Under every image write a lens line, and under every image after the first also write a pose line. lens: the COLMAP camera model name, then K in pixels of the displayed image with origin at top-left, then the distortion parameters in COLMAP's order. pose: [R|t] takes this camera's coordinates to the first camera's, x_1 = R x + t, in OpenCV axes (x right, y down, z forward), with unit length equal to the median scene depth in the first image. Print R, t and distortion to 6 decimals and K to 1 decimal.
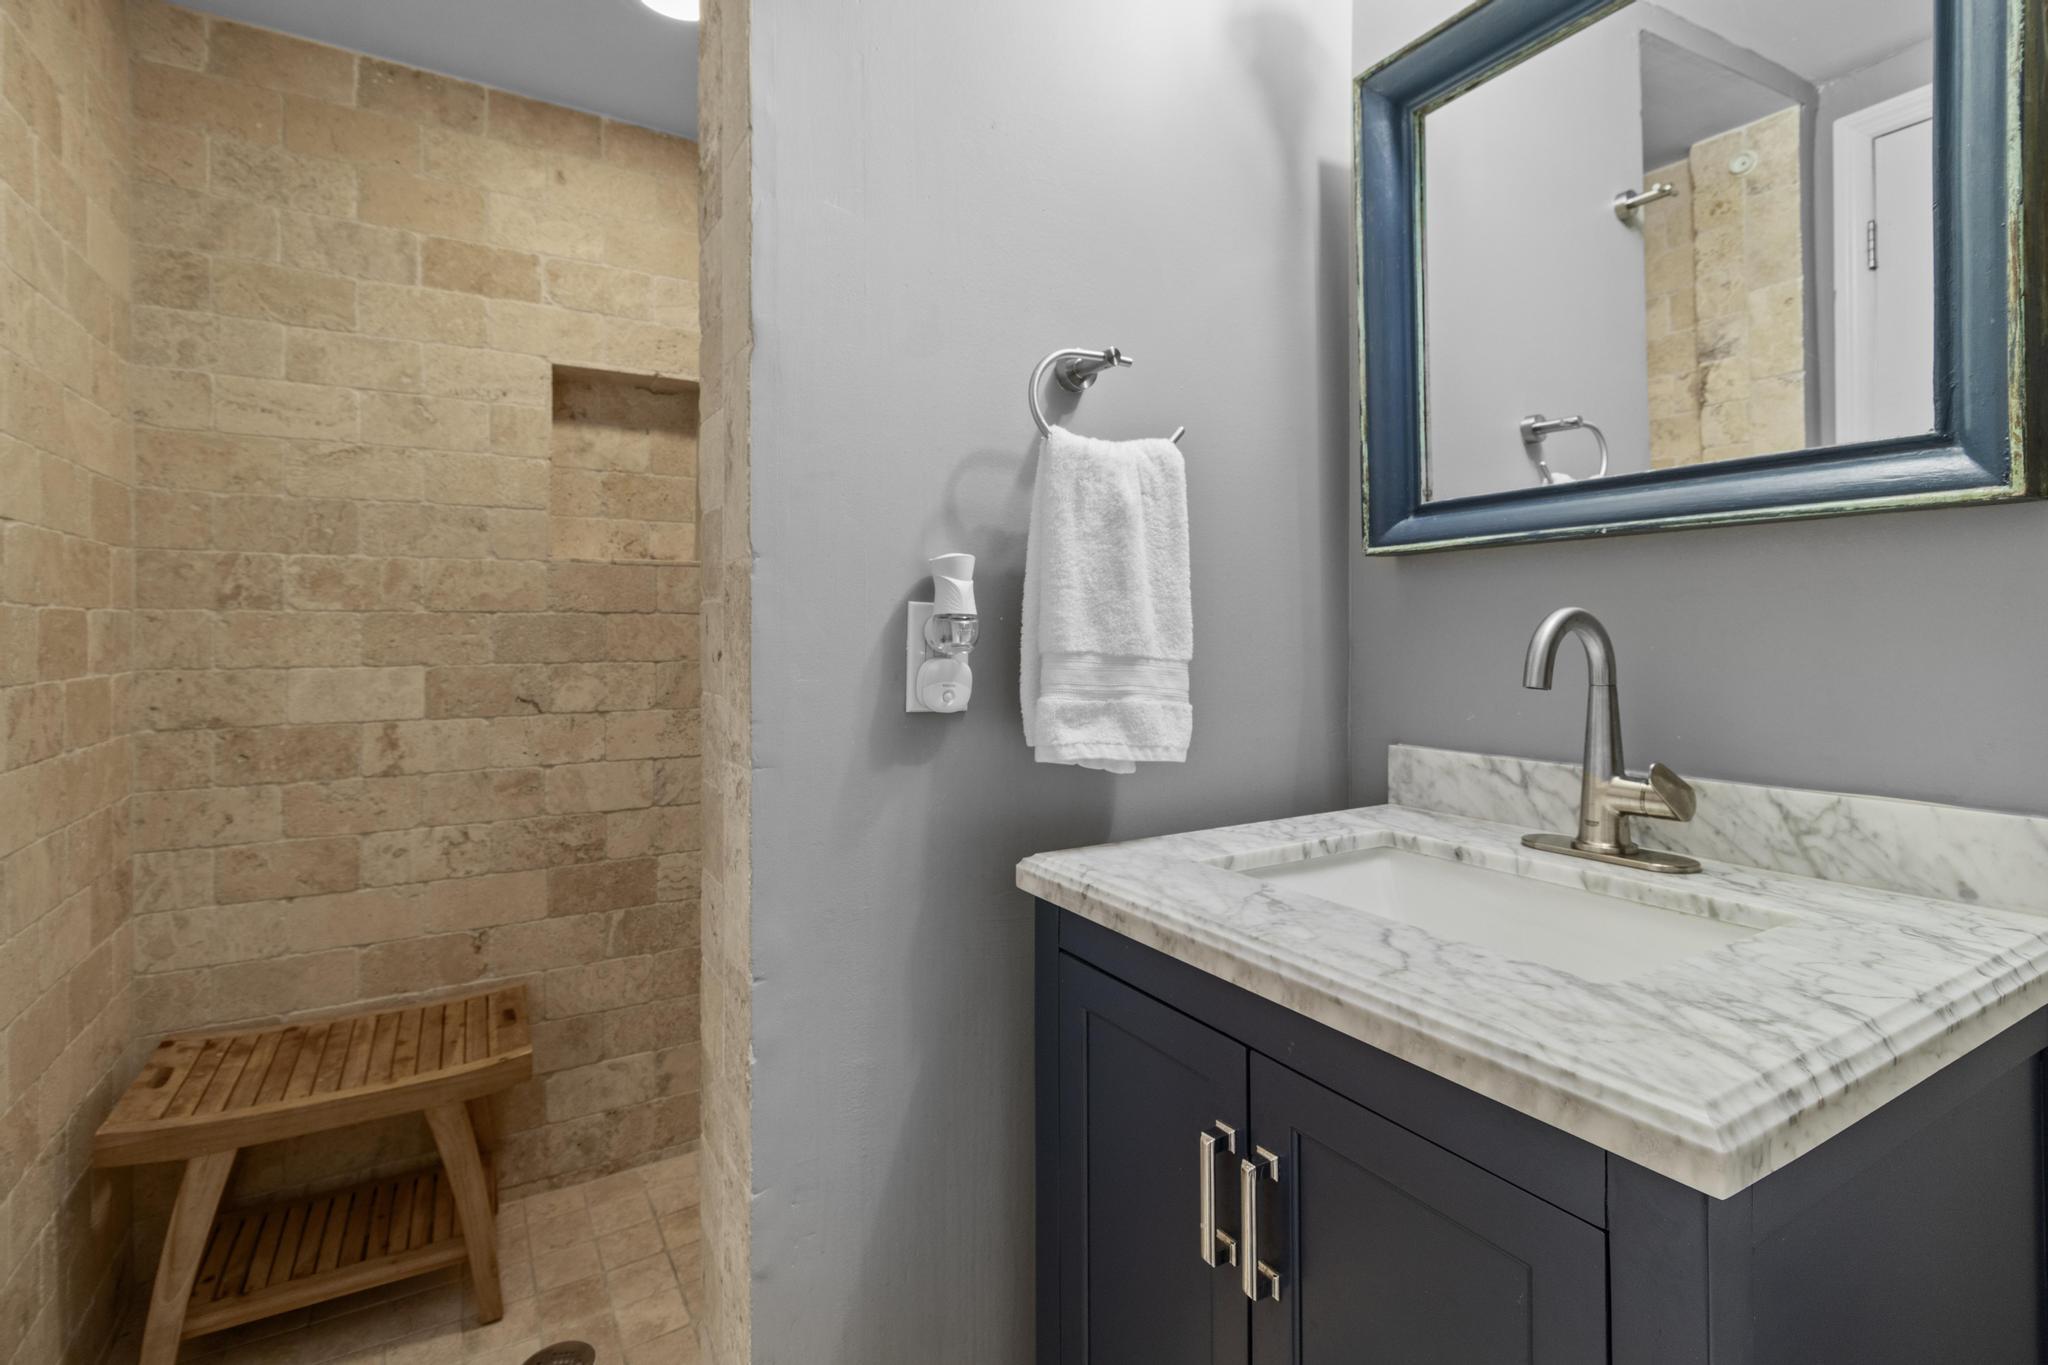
lens RADIAL K [[955.3, 0, 1046.1], [0, 955.3, 639.0], [0, 0, 1]] dist [-0.003092, 0.001663]
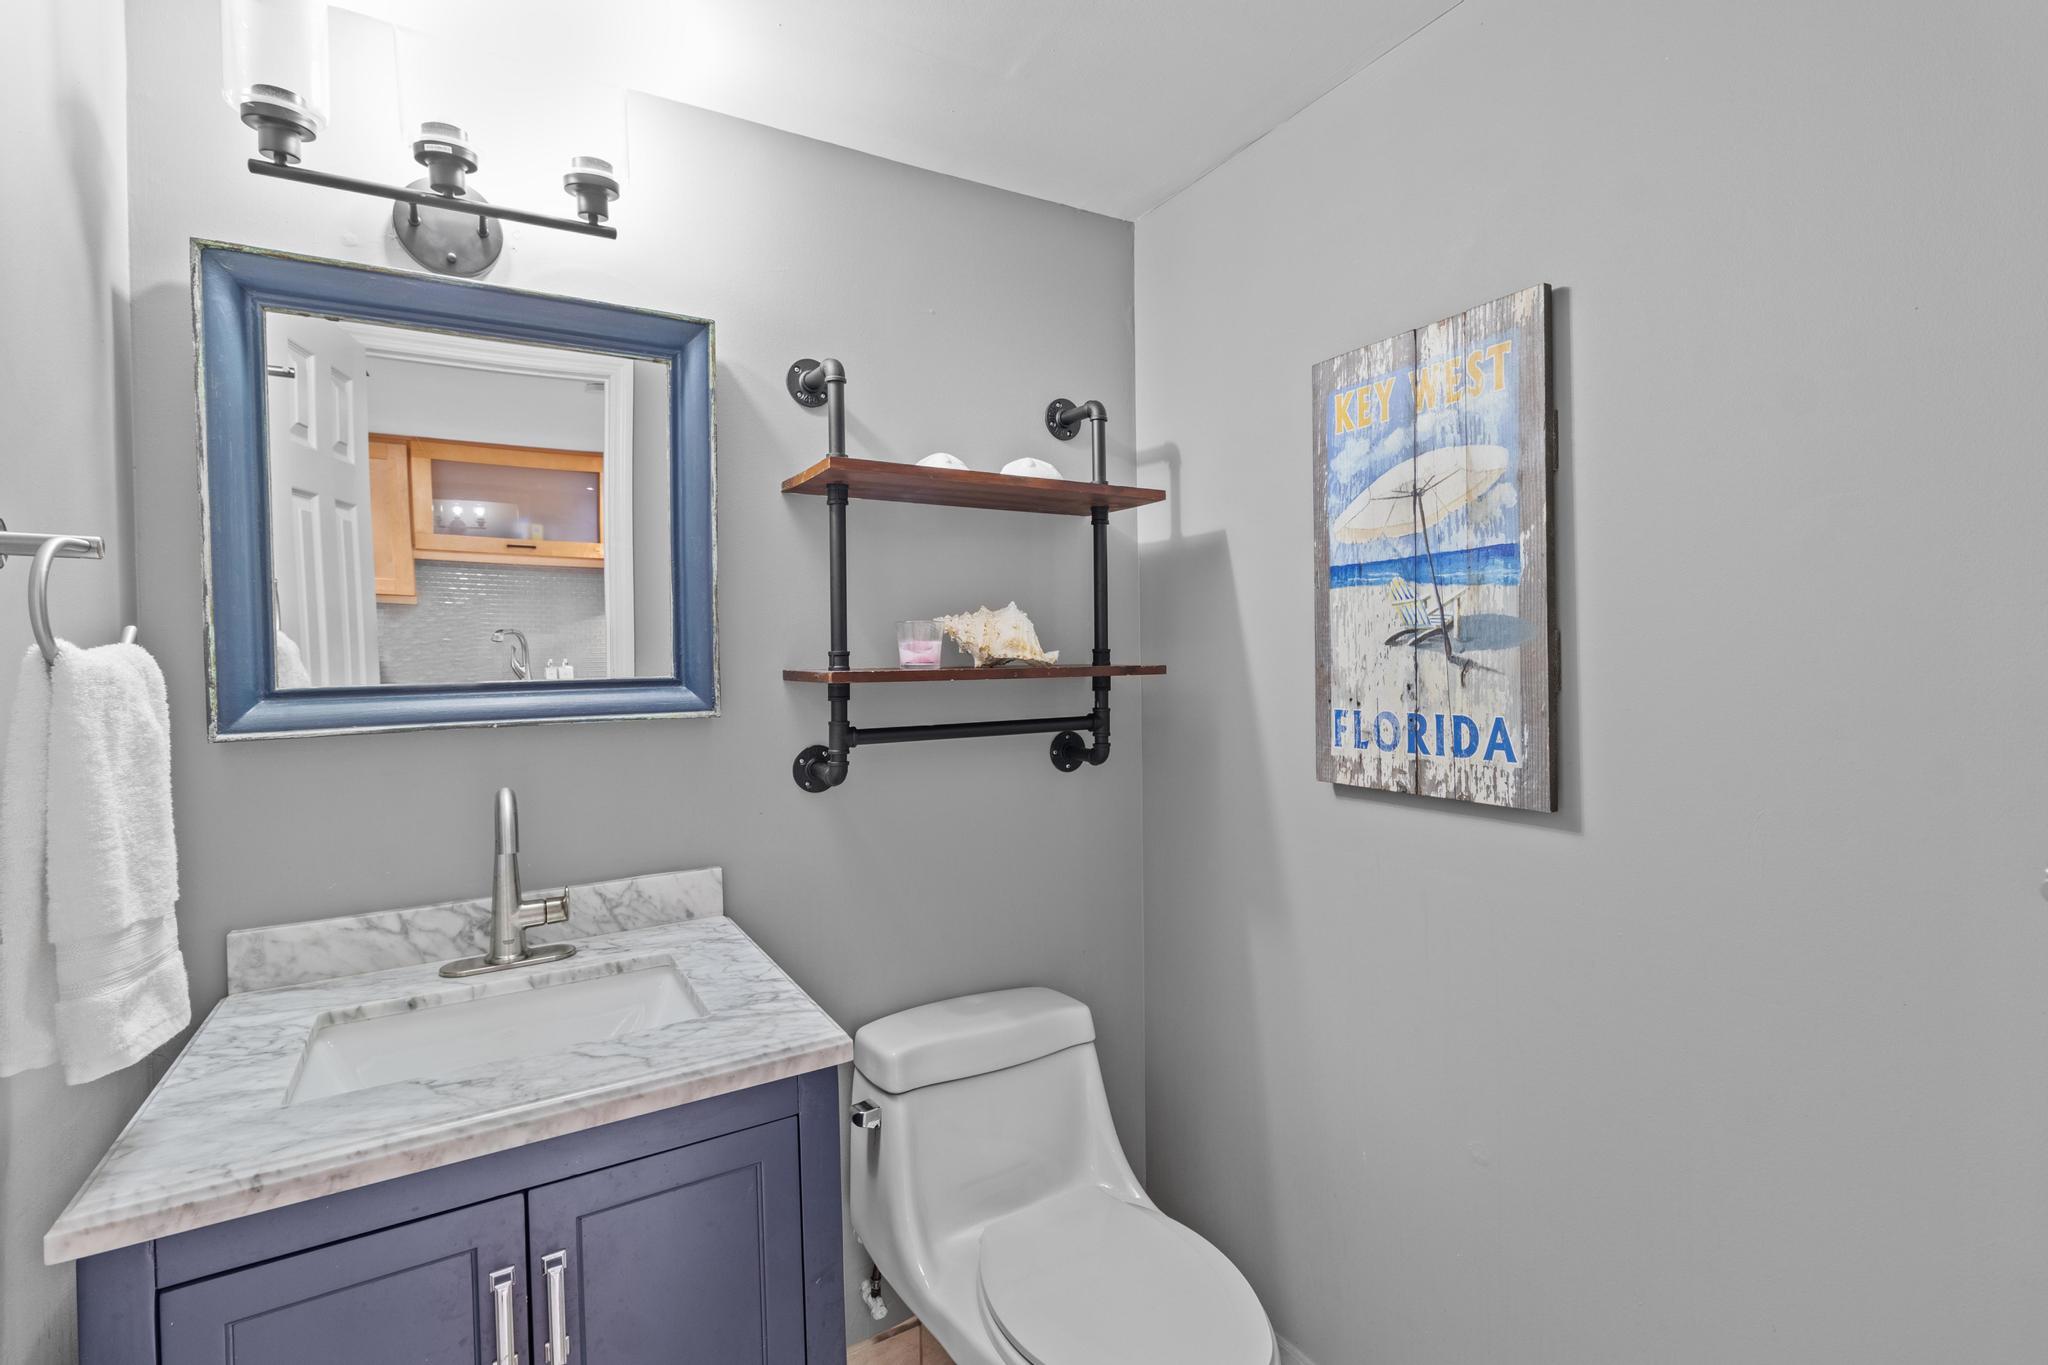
lens RADIAL K [[955.3, 0, 1029.9], [0, 955.3, 666.8], [0, 0, 1]] dist [-0.003092, 0.001663]
pose [[0.000032, -0.015150, 0.999885, -1.048510], [0.022794, 0.999625, 0.015146, -0.272162], [-0.999740, 0.022790, 0.000378, 0.316534]]
